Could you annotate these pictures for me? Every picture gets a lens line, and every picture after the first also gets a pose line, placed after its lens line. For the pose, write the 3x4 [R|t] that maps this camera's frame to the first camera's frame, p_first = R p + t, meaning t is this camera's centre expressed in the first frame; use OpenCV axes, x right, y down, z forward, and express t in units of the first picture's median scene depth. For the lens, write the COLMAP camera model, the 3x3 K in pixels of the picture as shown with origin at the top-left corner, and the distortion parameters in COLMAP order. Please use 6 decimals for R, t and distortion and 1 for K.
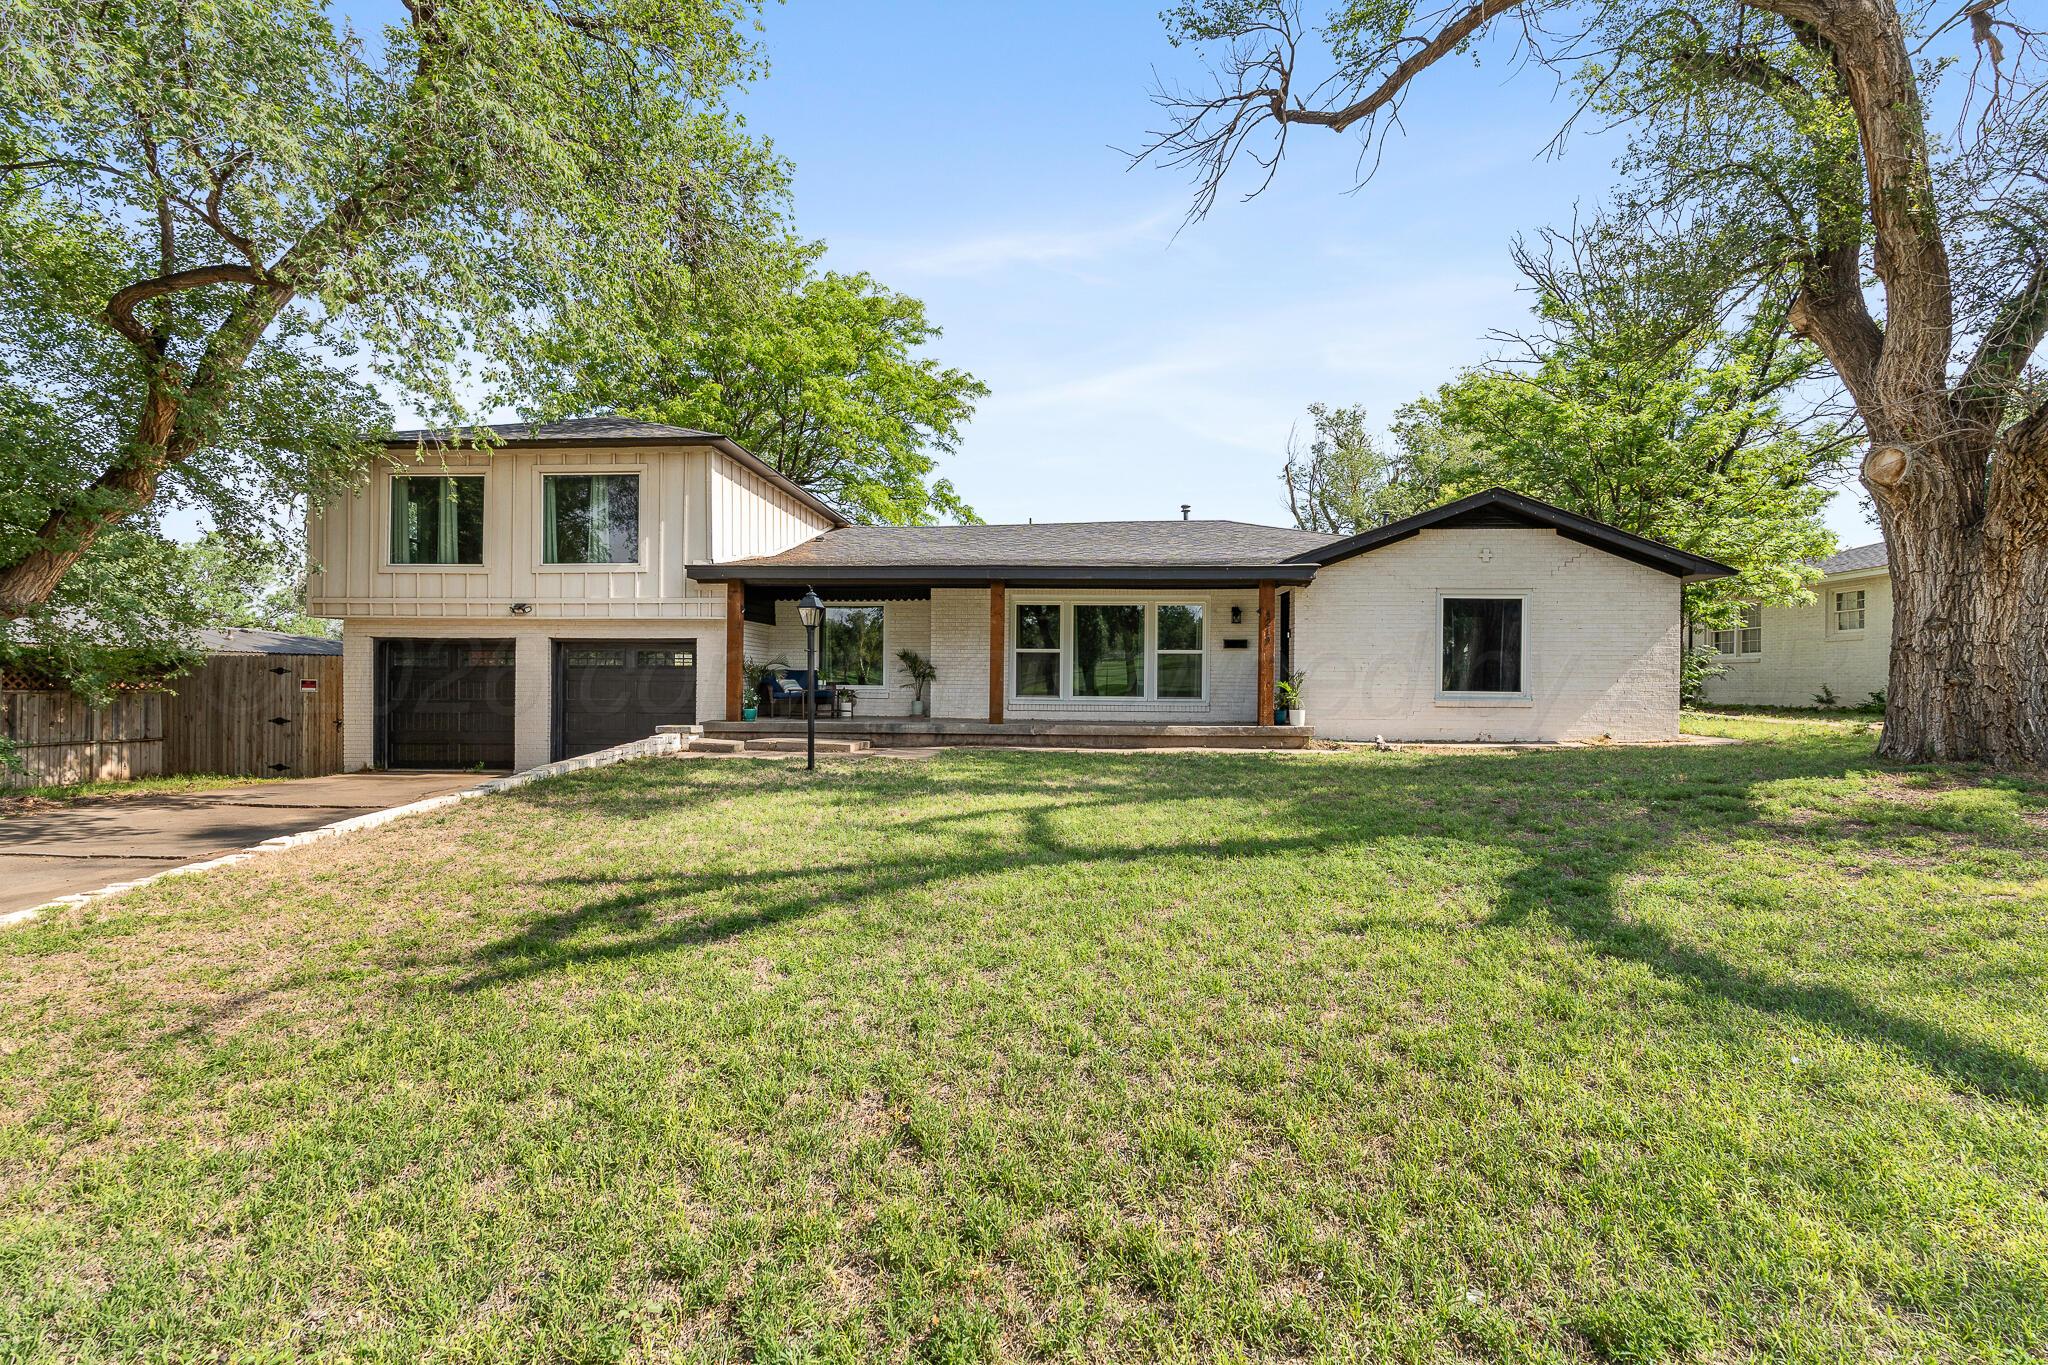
lens RADIAL K [[896.7, 0, 1025.8], [0, 896.7, 687.3], [0, 0, 1]] dist [-0.008194, 0.000361]
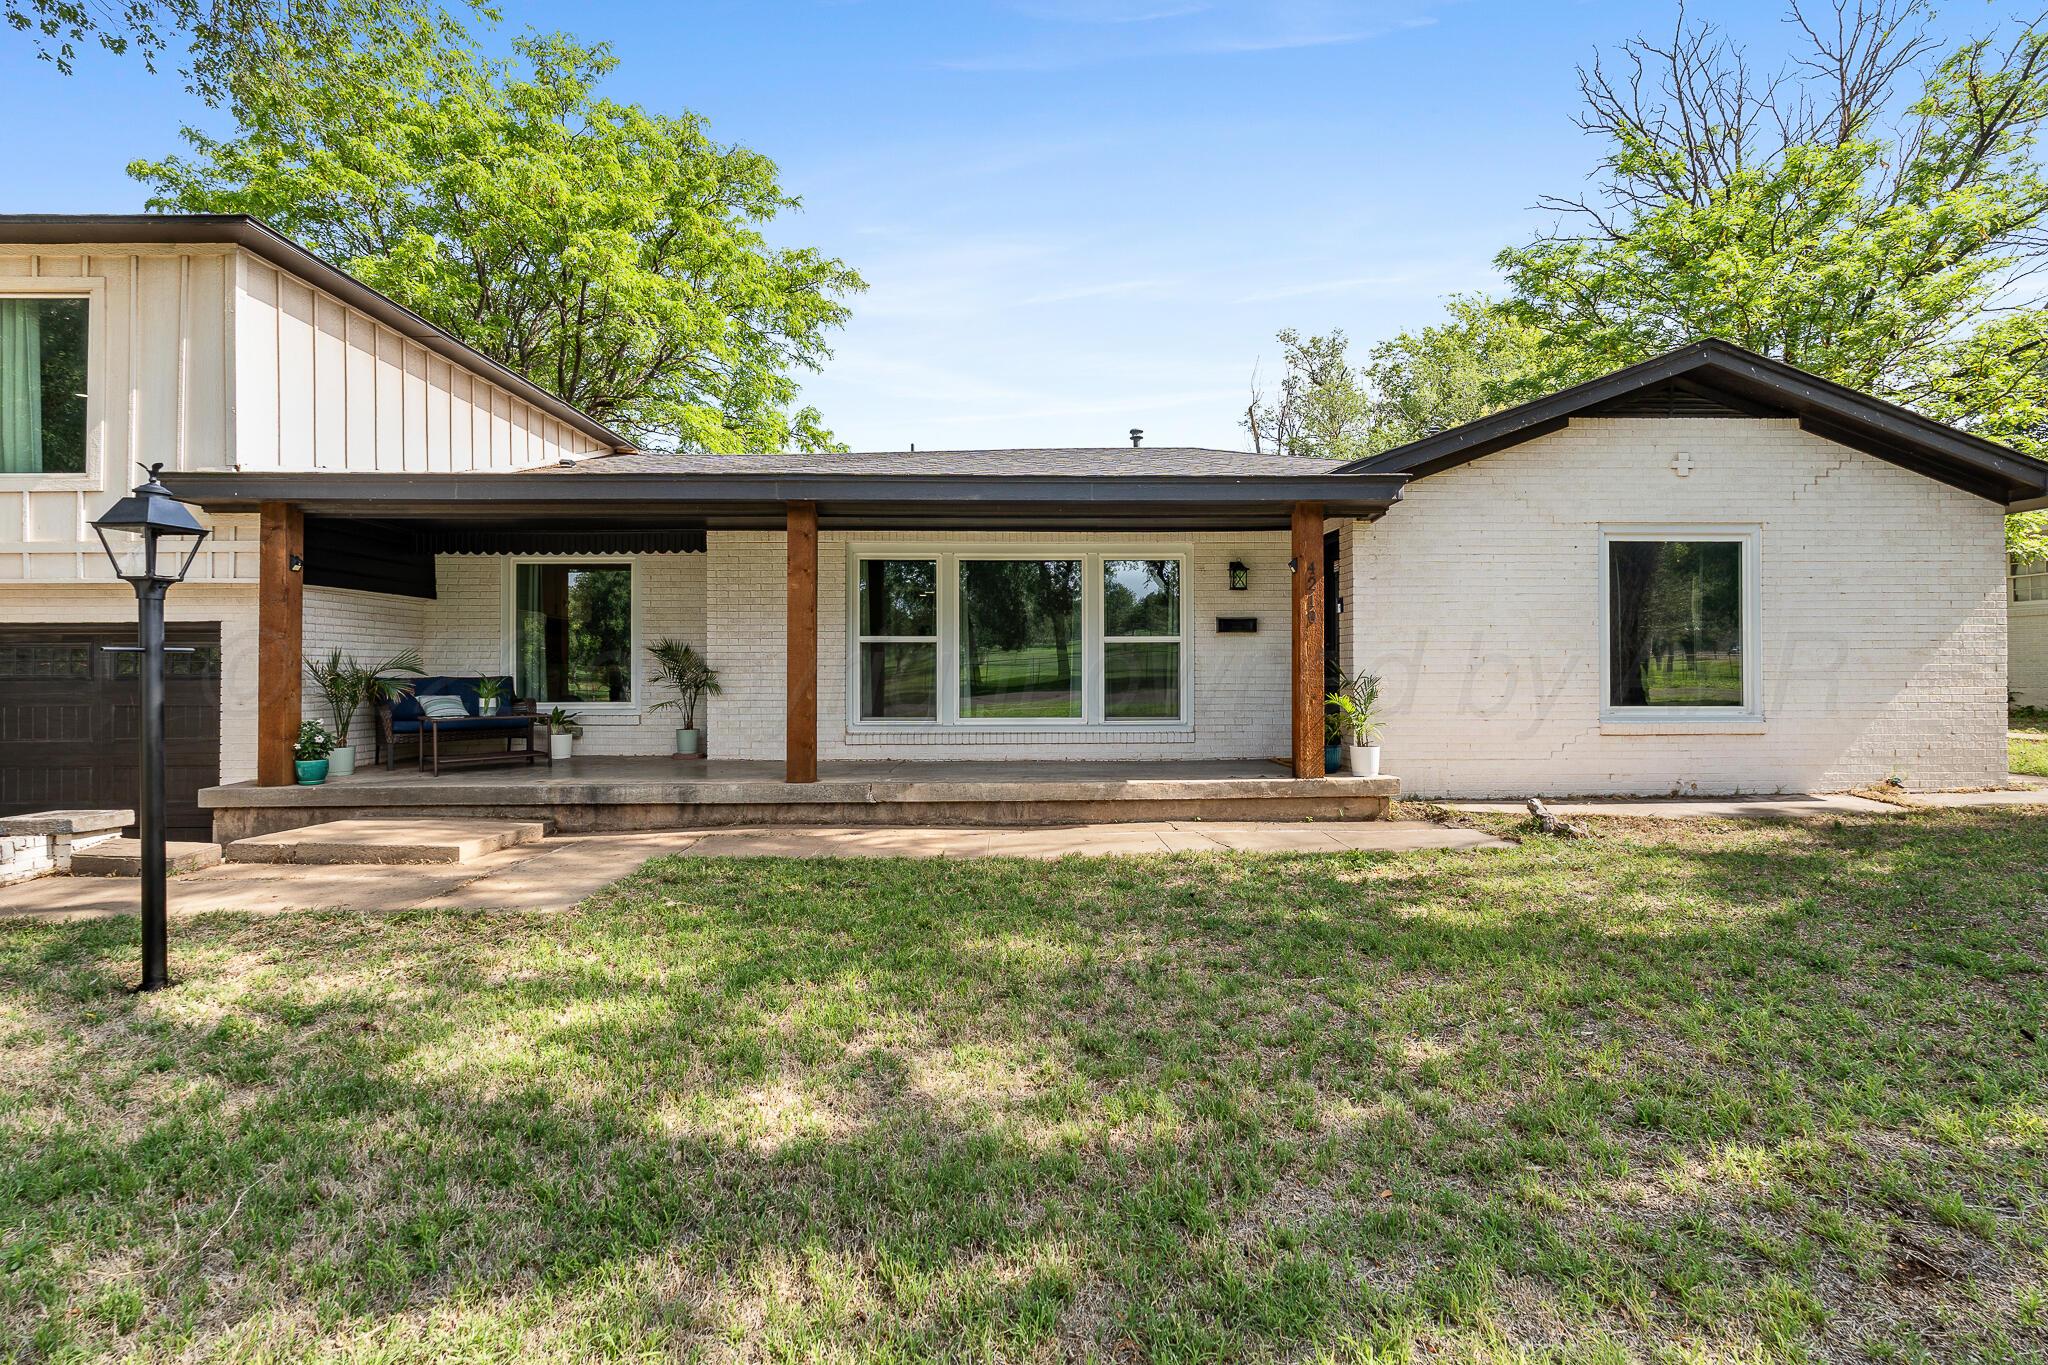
lens RADIAL K [[931.4, 0, 1038.0], [0, 931.4, 664.5], [0, 0, 1]] dist [-0.002708, -0.000101]
pose [[0.996109, -0.010731, 0.087479, 0.057143], [0.011565, 0.999892, -0.009033, -0.020736], [-0.087373, 0.010009, 0.996125, 0.449719]]
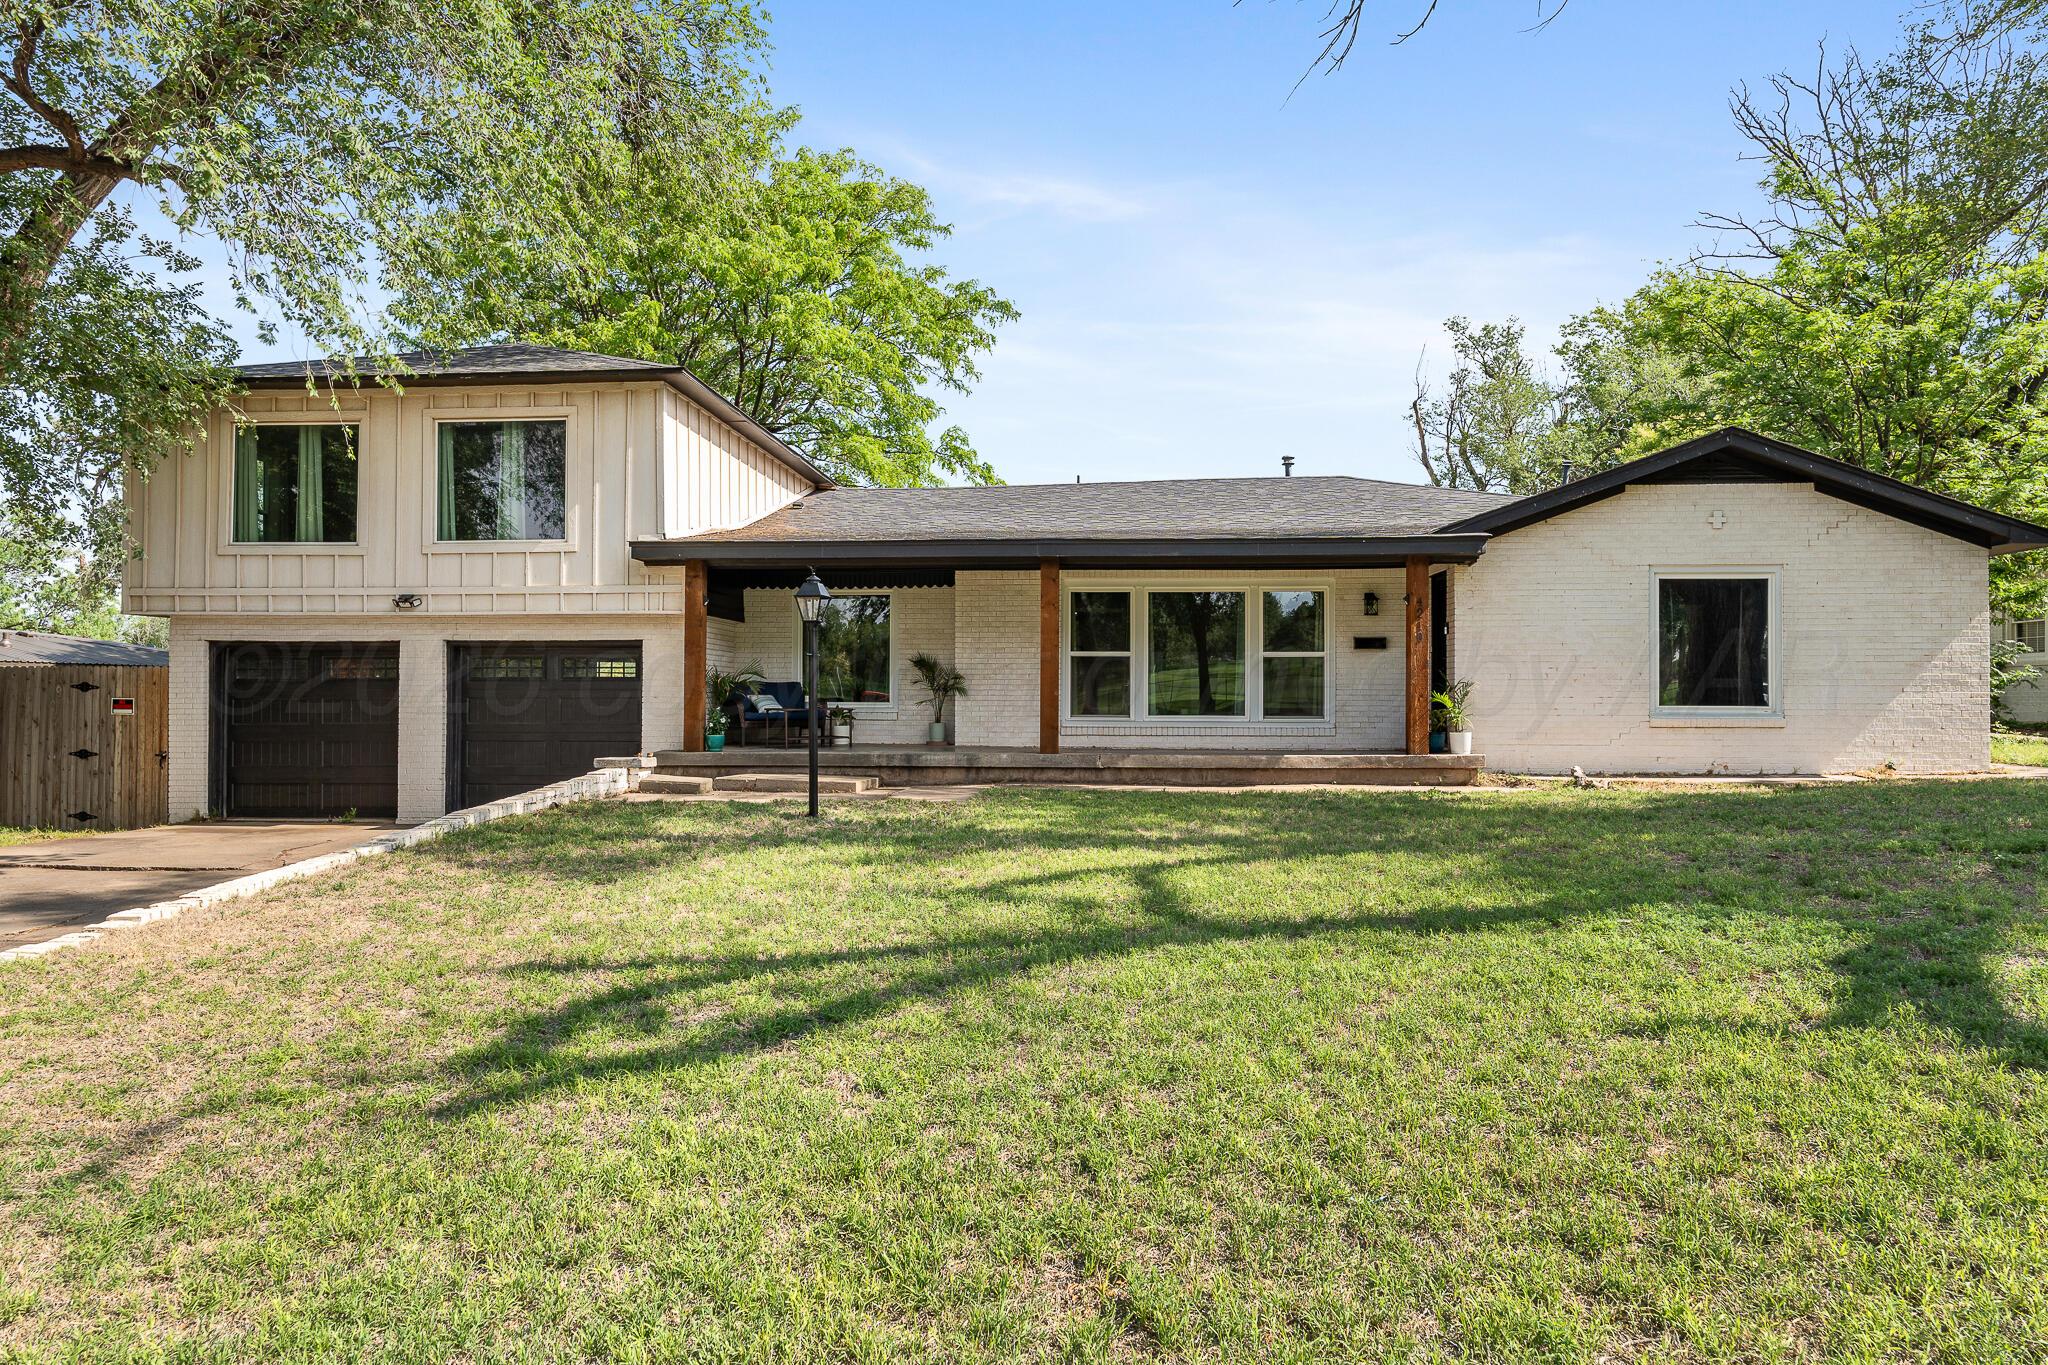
lens RADIAL K [[1212.9, 0, 1024.0], [0, 1212.9, 682.5], [0, 0, 1]] dist [-0.001747, -0.002993]
pose [[0.999815, -0.005828, -0.018307, -0.035023], [0.005491, 0.999815, -0.018418, 0.000874], [0.018411, 0.018314, 0.999663, 0.001411]]
